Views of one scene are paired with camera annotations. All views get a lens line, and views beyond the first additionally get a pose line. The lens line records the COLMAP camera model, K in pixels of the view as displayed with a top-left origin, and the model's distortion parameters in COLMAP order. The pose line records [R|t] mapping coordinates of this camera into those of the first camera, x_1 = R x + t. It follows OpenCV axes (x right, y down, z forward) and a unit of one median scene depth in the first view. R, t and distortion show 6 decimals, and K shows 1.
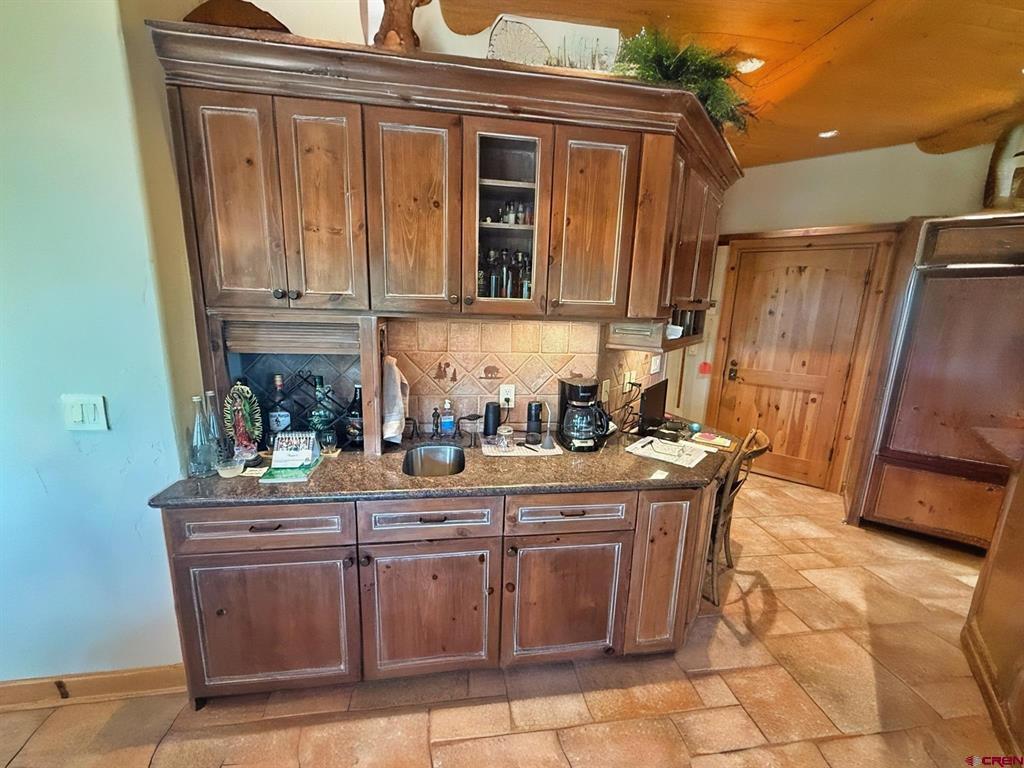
lens RADIAL K [[408.1, 0, 512.0], [0, 408.1, 384.0], [0, 0, 1]] dist [-0.000960, -0.000063]
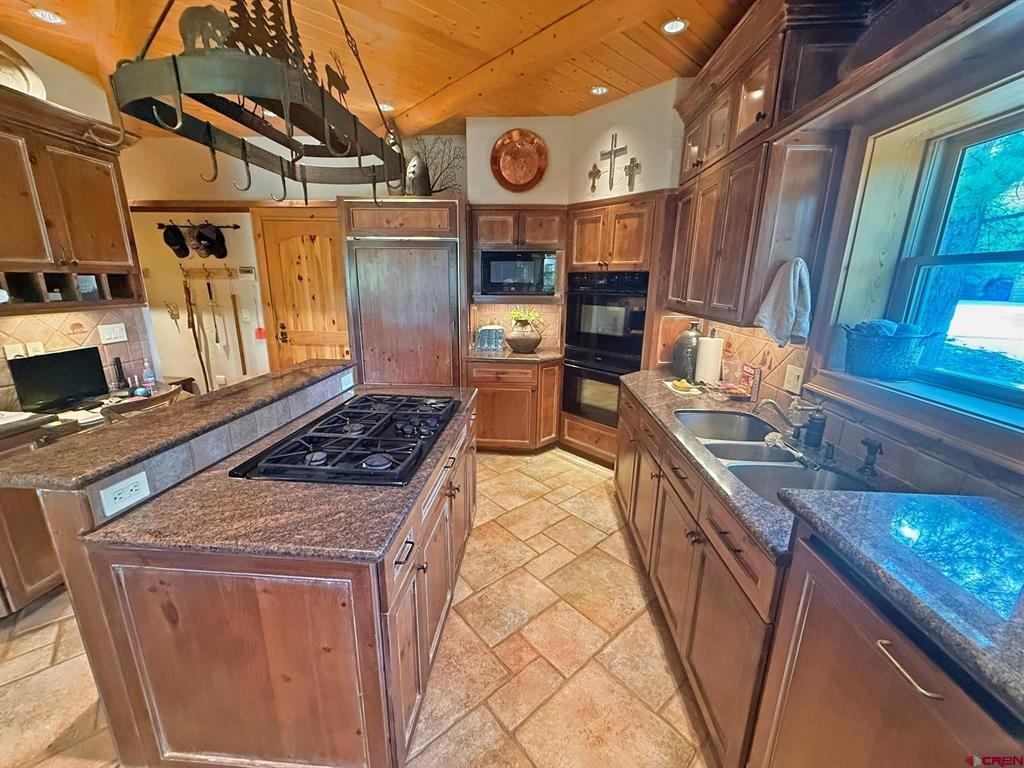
lens RADIAL K [[408.1, 0, 512.0], [0, 408.1, 384.0], [0, 0, 1]] dist [-0.000960, -0.000063]
pose [[0.836347, -0.155968, 0.525545, 0.475437], [0.120816, 0.987543, 0.100811, 0.065062], [-0.534722, -0.020819, 0.844772, -0.237404]]
